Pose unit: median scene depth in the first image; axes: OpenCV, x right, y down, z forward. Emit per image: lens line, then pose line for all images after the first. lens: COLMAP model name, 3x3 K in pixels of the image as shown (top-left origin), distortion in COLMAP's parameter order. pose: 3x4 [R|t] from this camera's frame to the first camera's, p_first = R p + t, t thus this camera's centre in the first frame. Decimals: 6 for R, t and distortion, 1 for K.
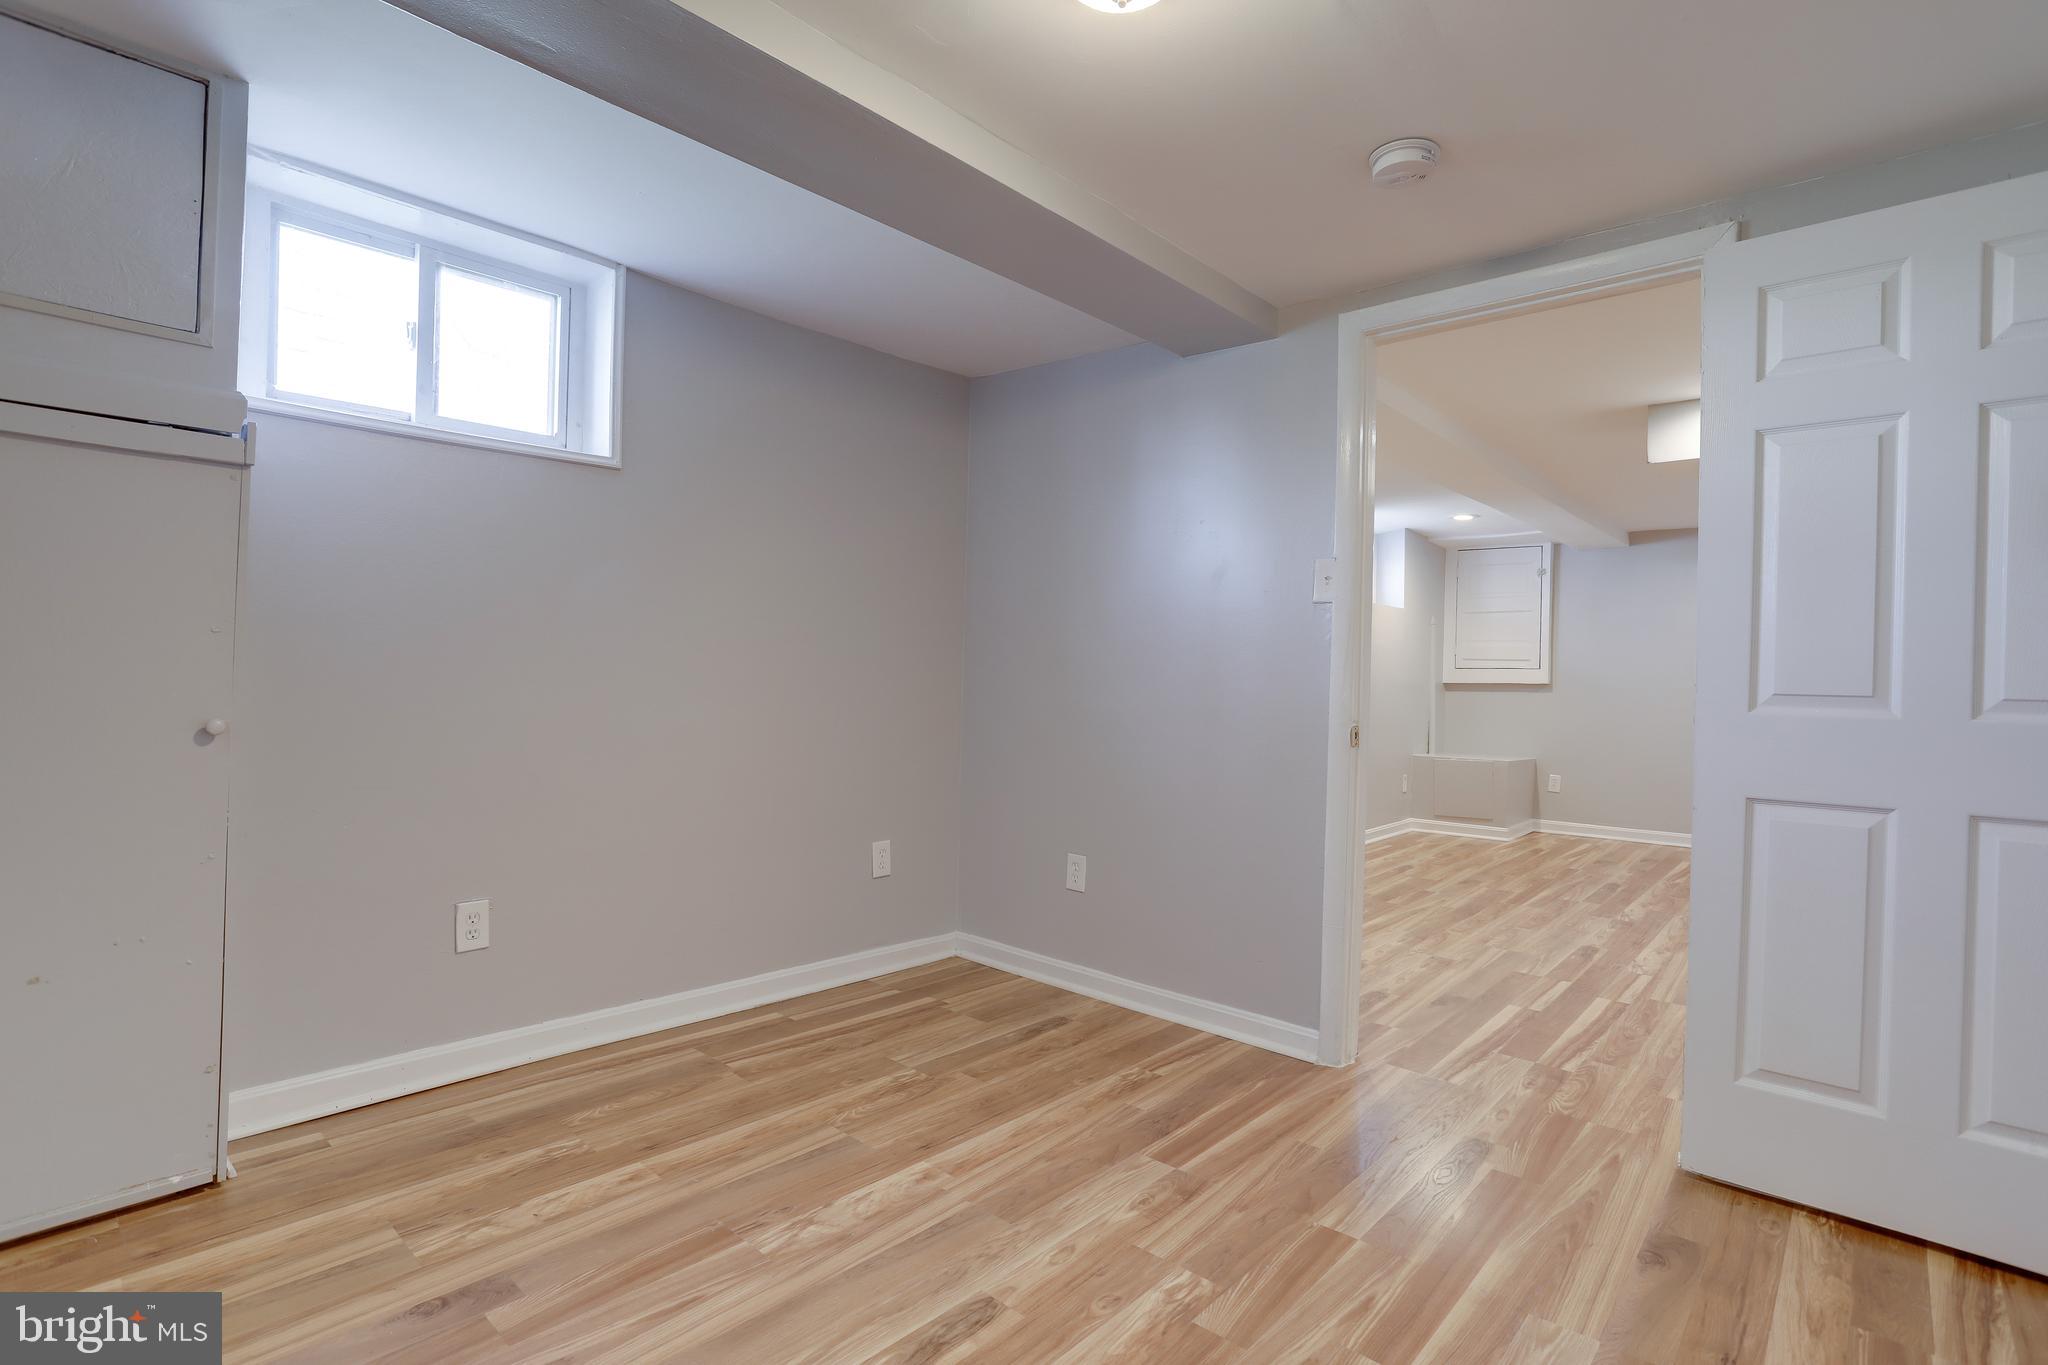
lens RADIAL K [[989.6, 0, 1021.0], [0, 989.6, 684.1], [0, 0, 1]] dist [-0.063689, 0.026702]
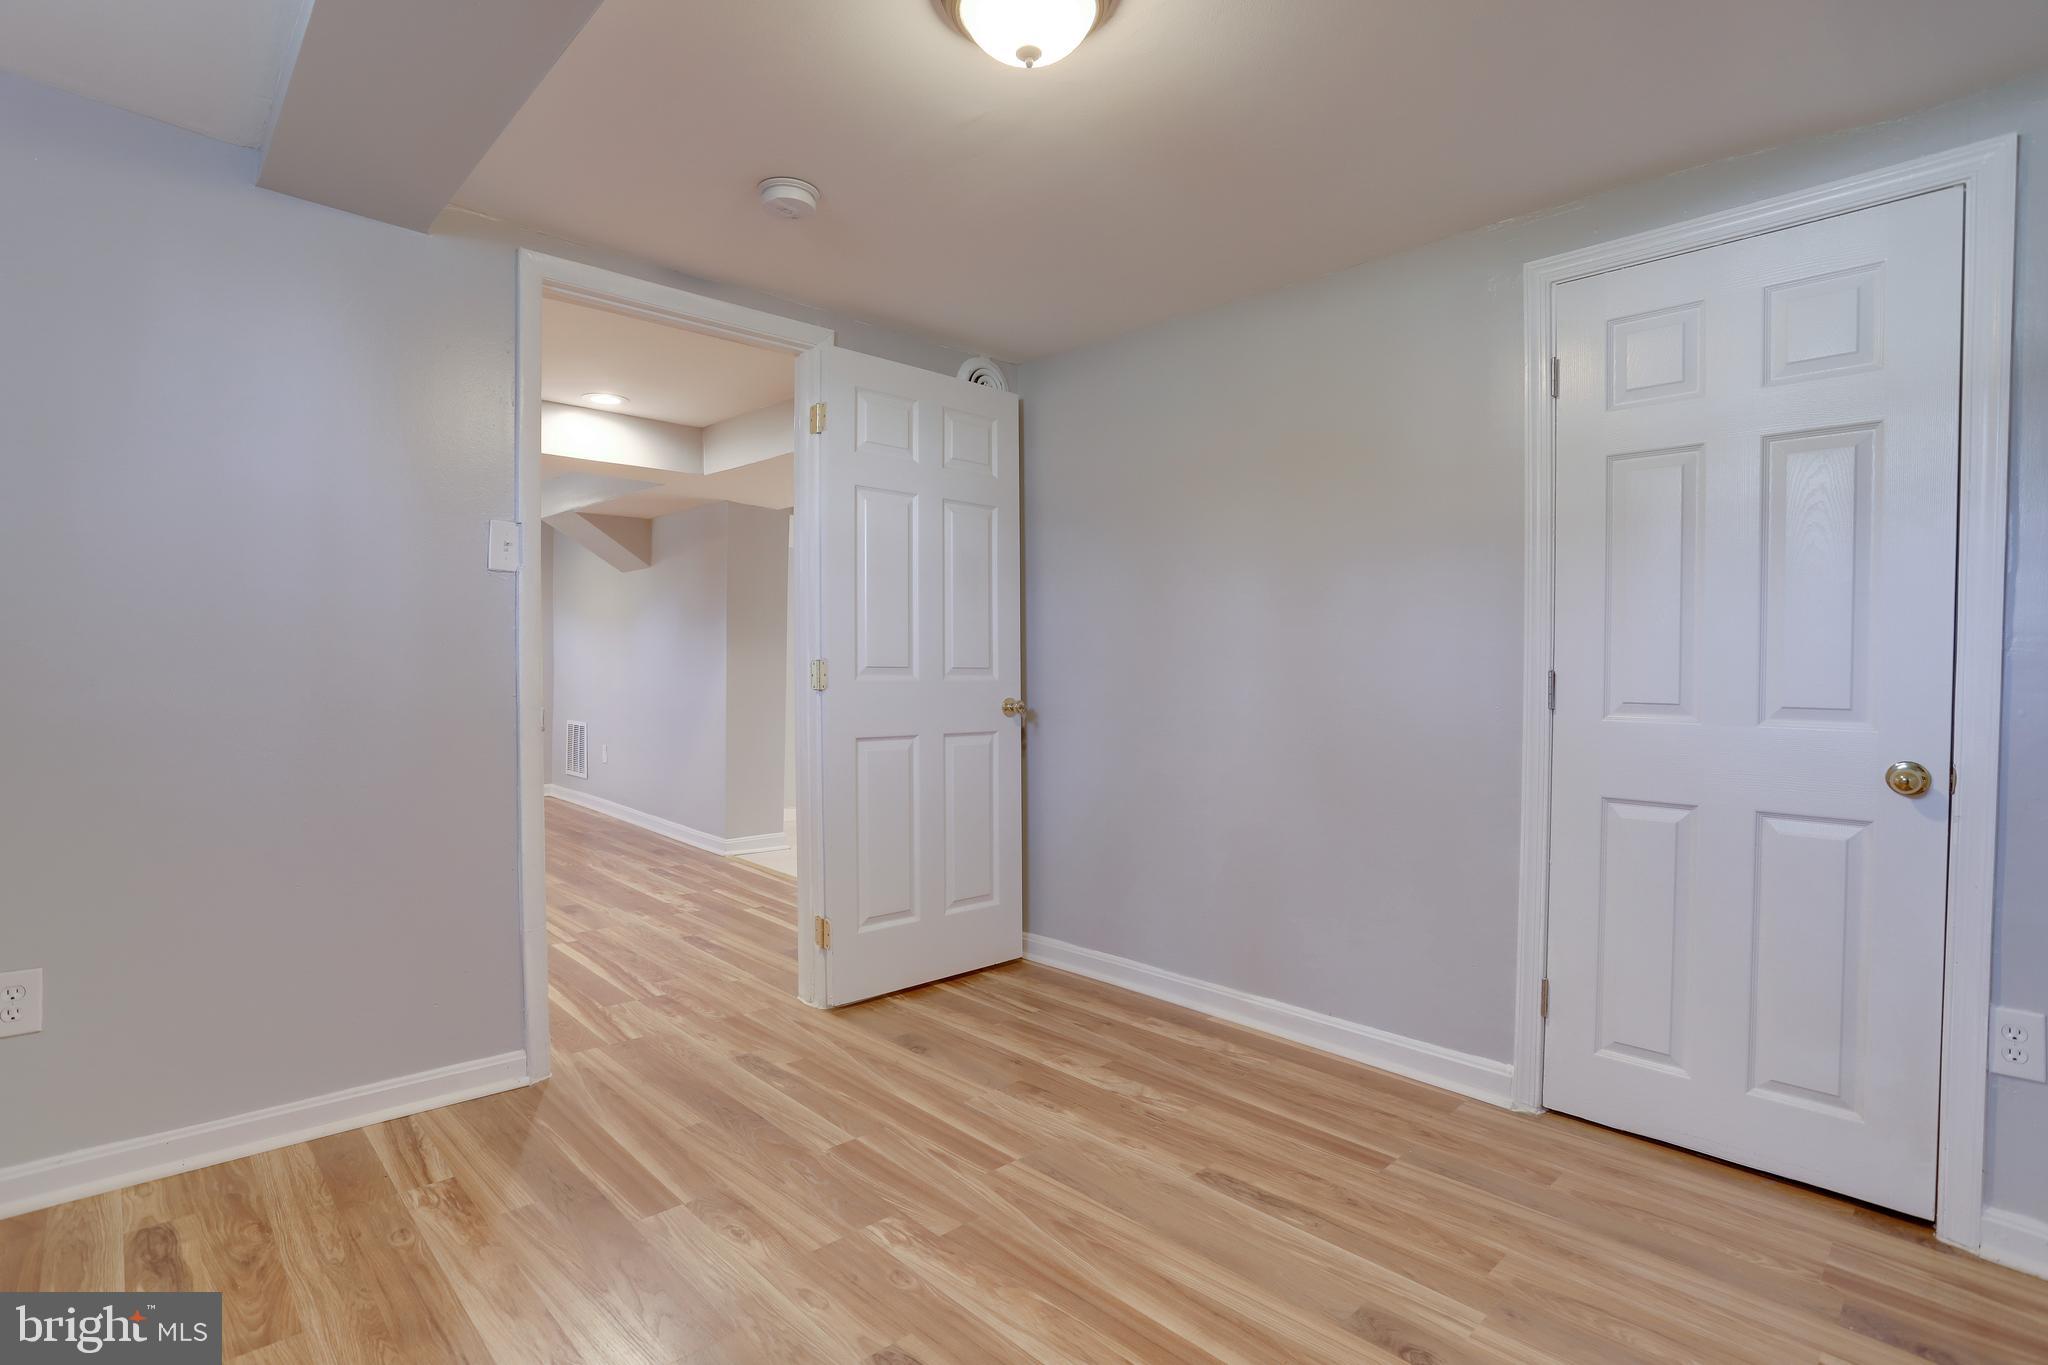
lens RADIAL K [[989.6, 0, 1021.0], [0, 989.6, 684.1], [0, 0, 1]] dist [-0.063689, 0.026702]
pose [[0.073718, -0.041742, 0.996405, -0.593034], [-0.004334, 0.999101, 0.042176, -0.022831], [-0.997270, -0.007427, 0.073471, 0.530824]]
